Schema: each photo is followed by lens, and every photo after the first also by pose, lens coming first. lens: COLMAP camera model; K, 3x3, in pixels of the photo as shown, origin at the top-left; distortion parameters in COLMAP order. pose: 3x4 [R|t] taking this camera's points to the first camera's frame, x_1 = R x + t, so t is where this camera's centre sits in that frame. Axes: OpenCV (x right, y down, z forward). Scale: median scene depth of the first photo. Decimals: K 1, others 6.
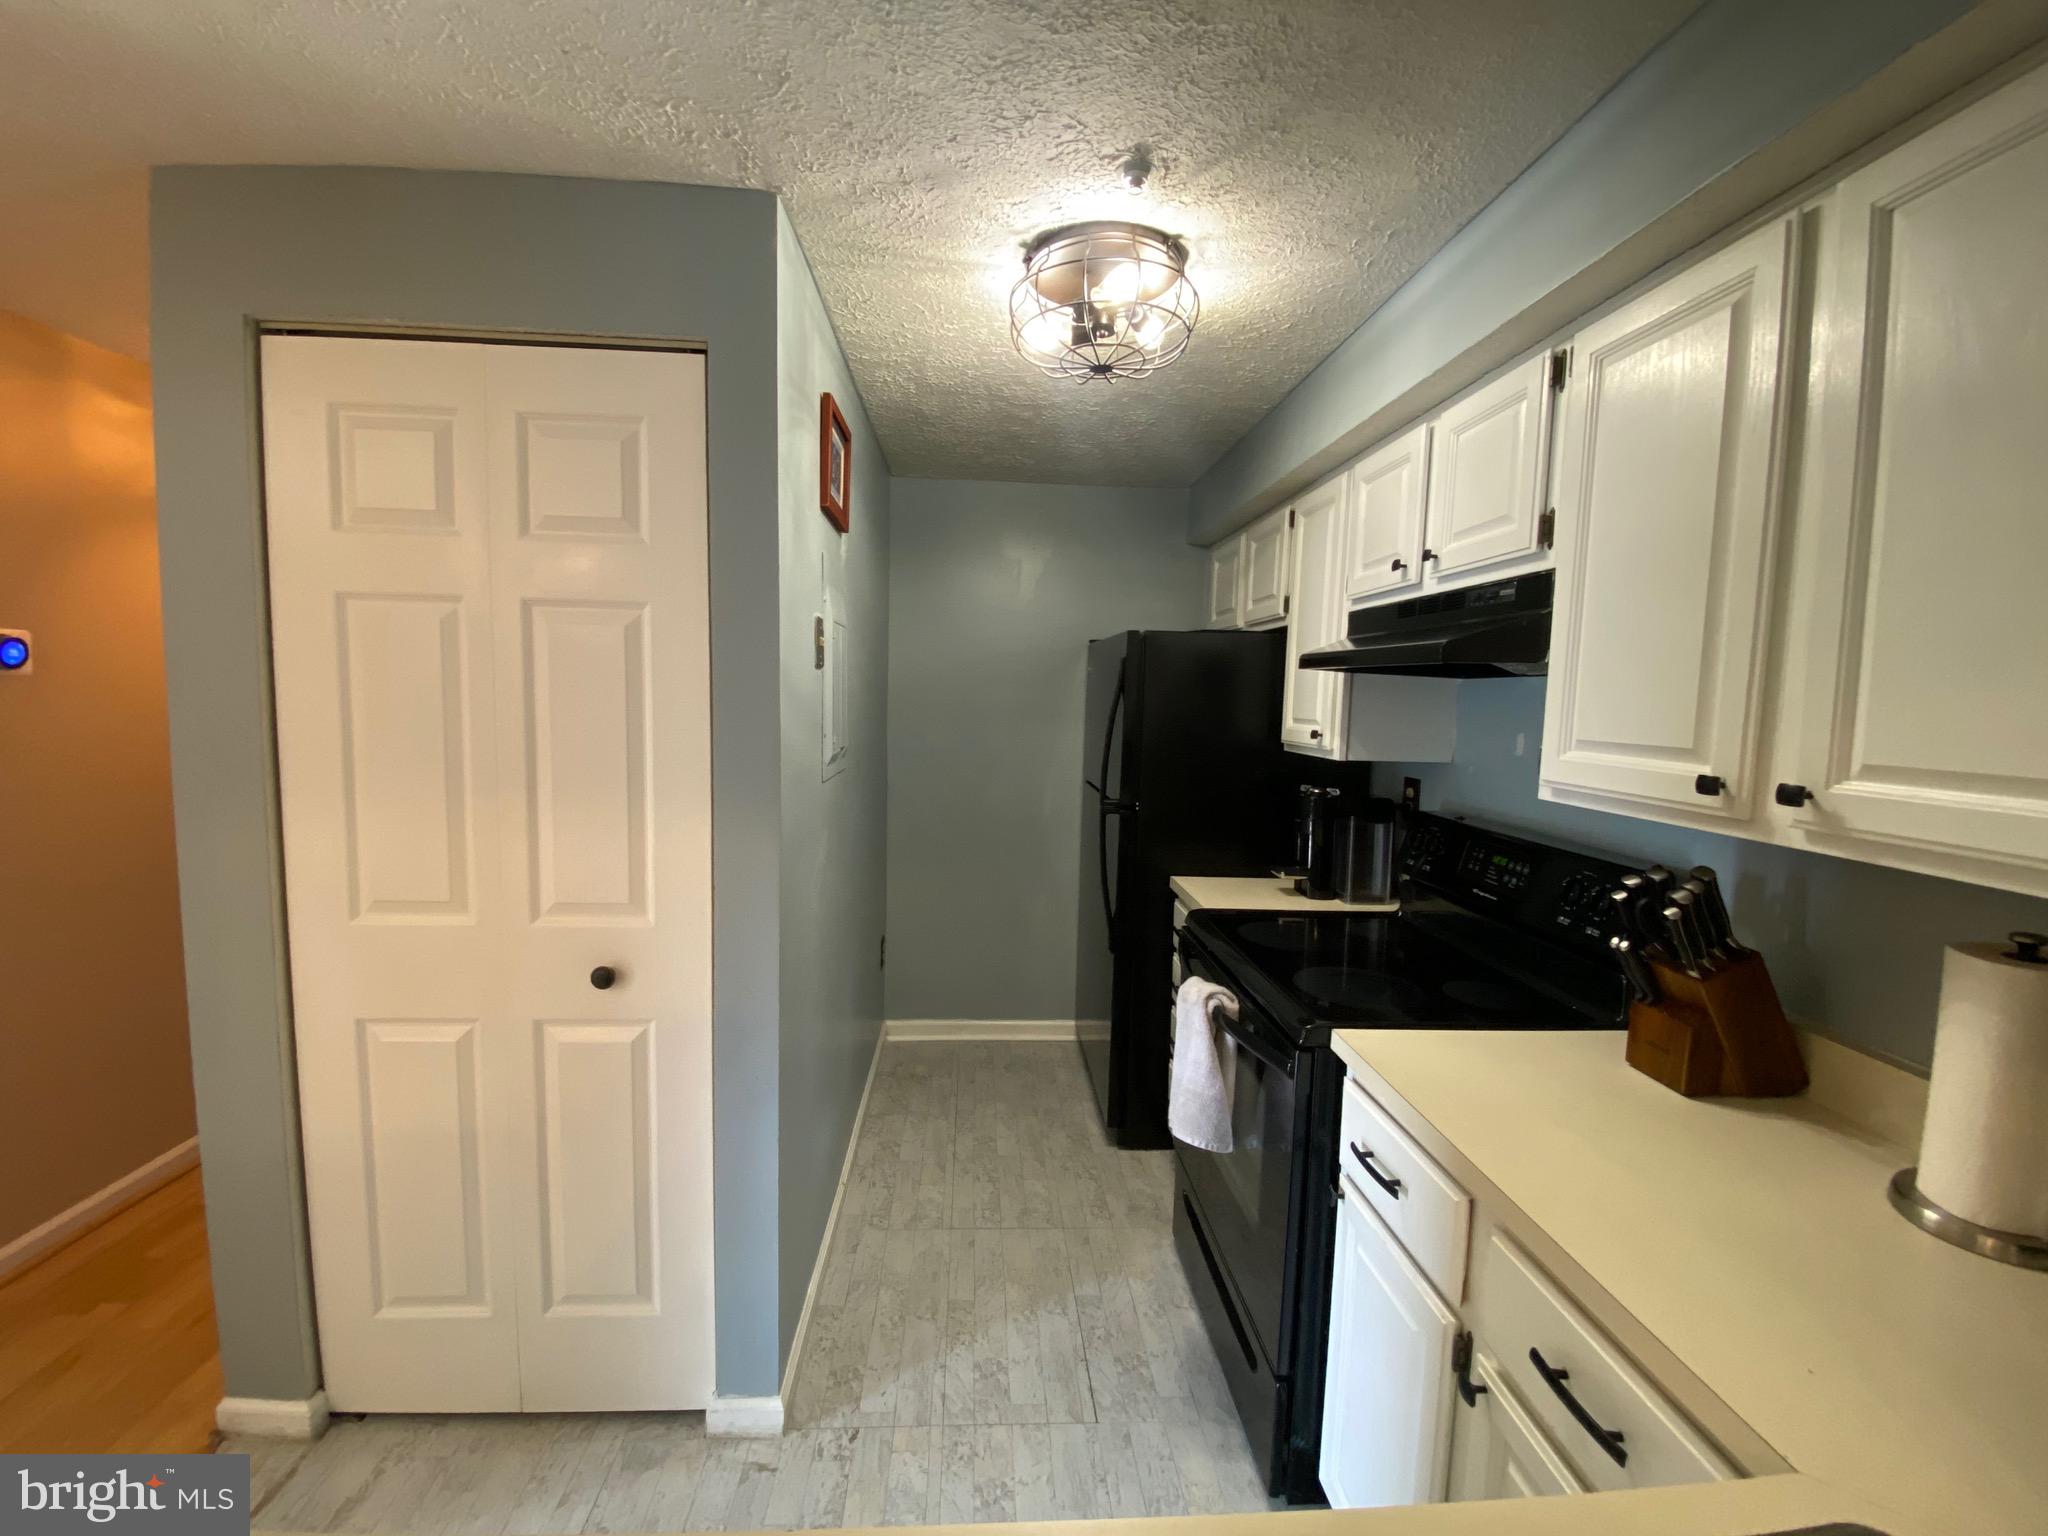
lens RADIAL K [[831.1, 0, 1019.5], [0, 831.1, 763.8], [0, 0, 1]] dist [0.046508, -0.035648]
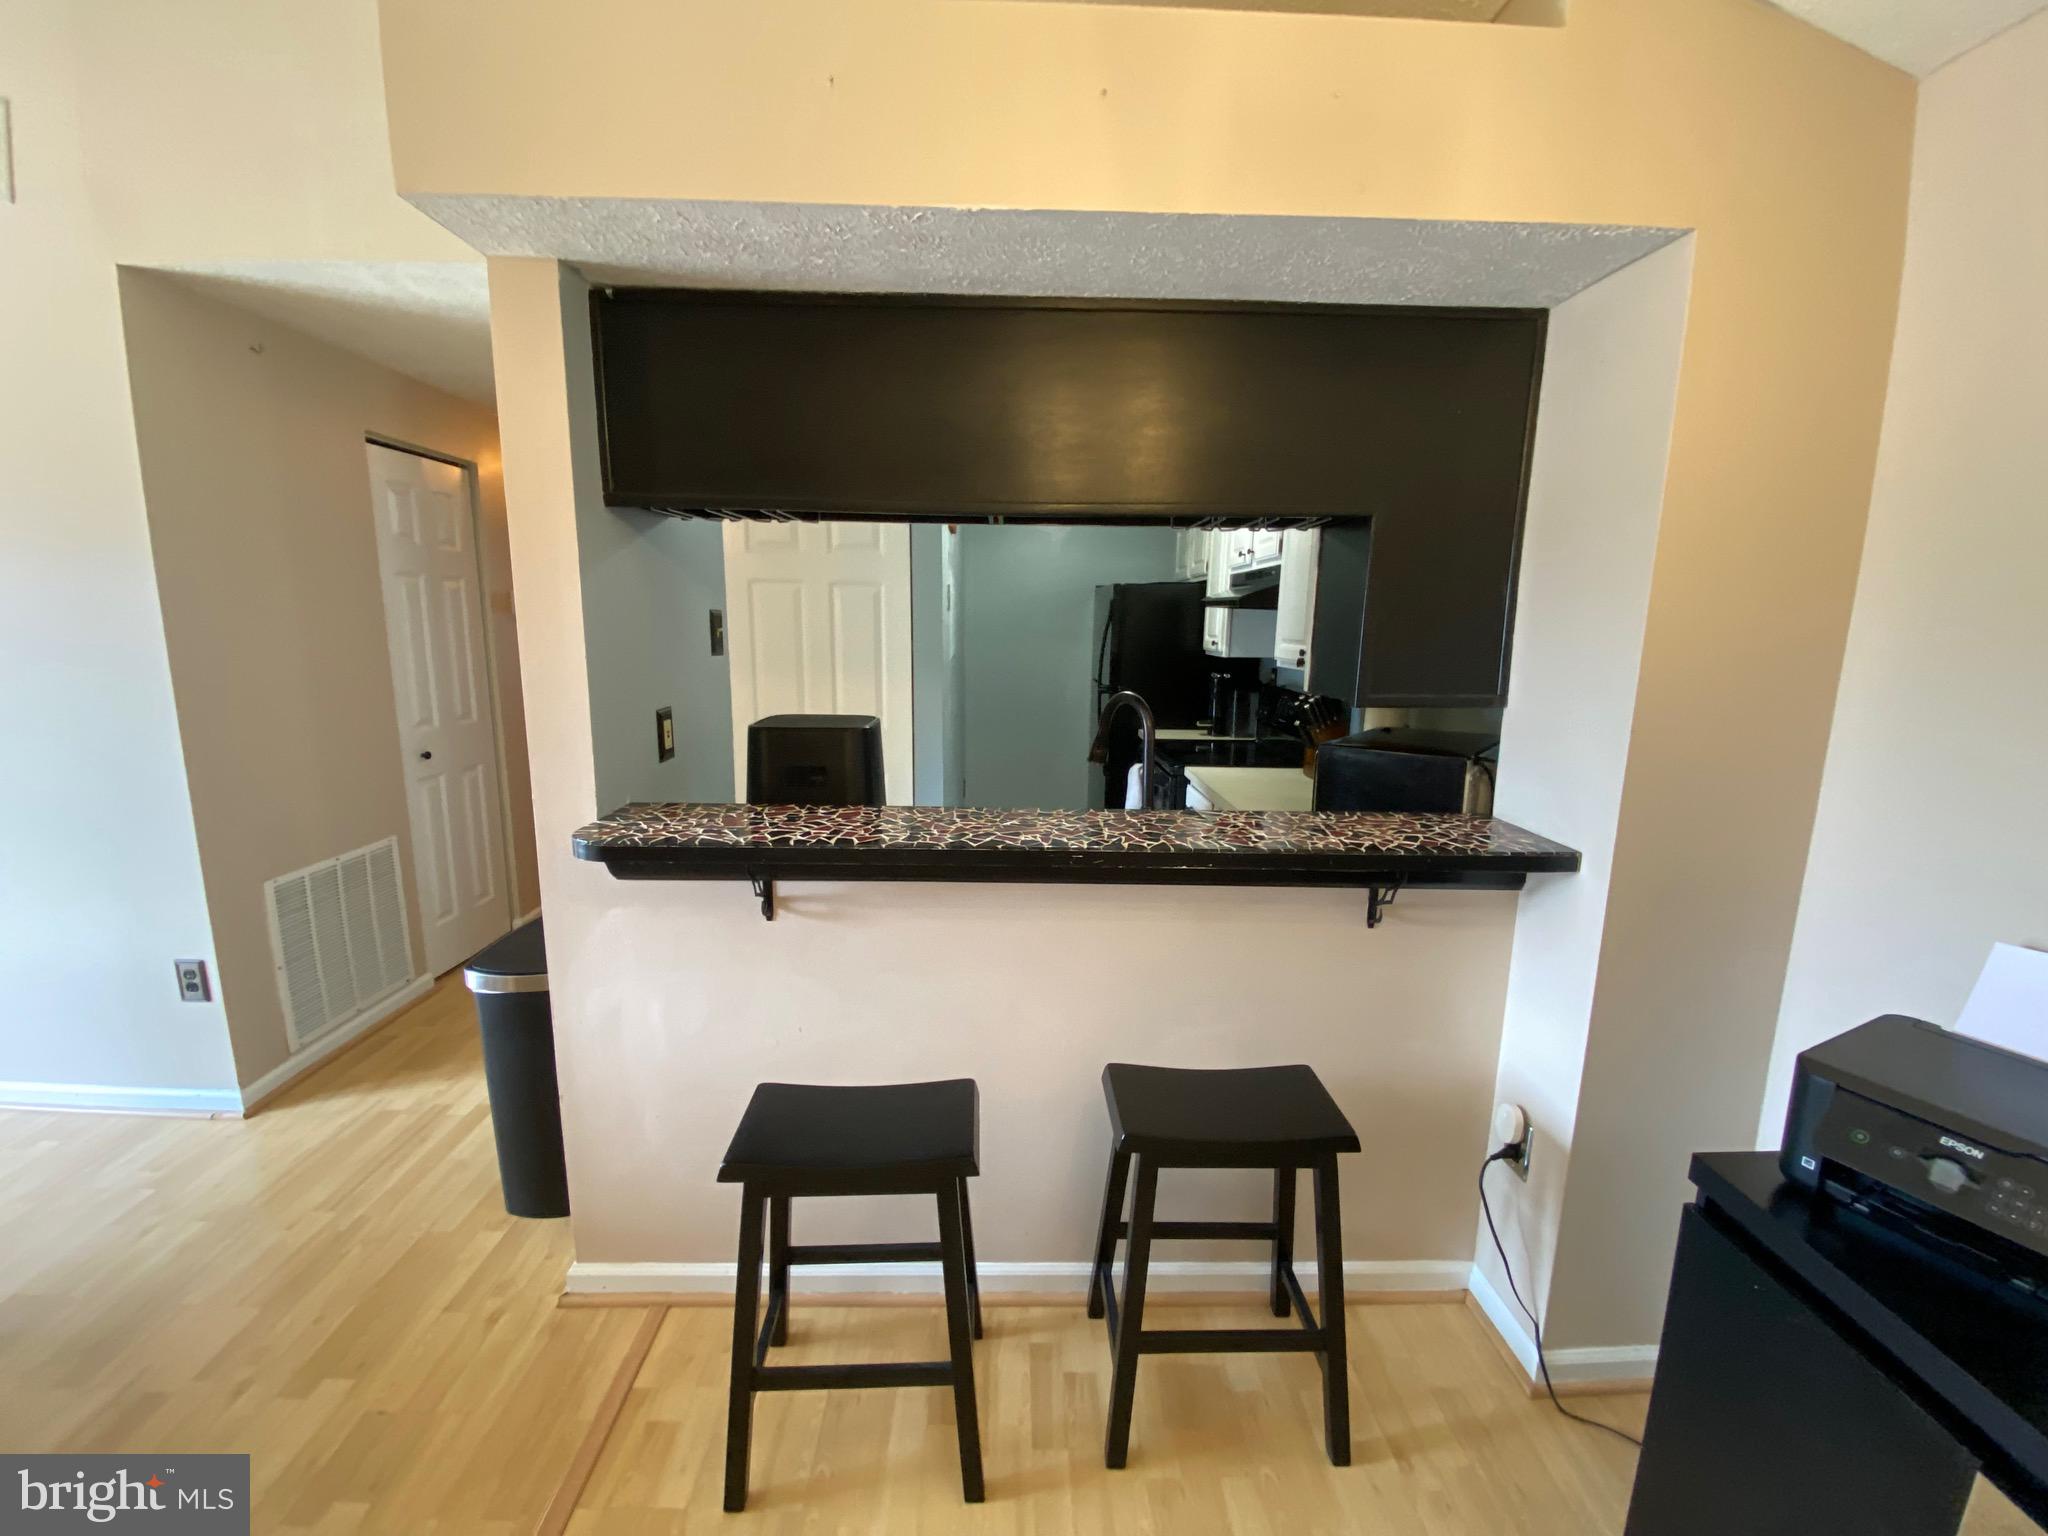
lens RADIAL K [[831.1, 0, 1019.5], [0, 831.1, 763.8], [0, 0, 1]] dist [0.046508, -0.035648]
pose [[0.999428, -0.005034, -0.033442, -0.006425], [0.007858, 0.996362, 0.084854, 0.069526], [0.032893, -0.085068, 0.995832, -0.846668]]
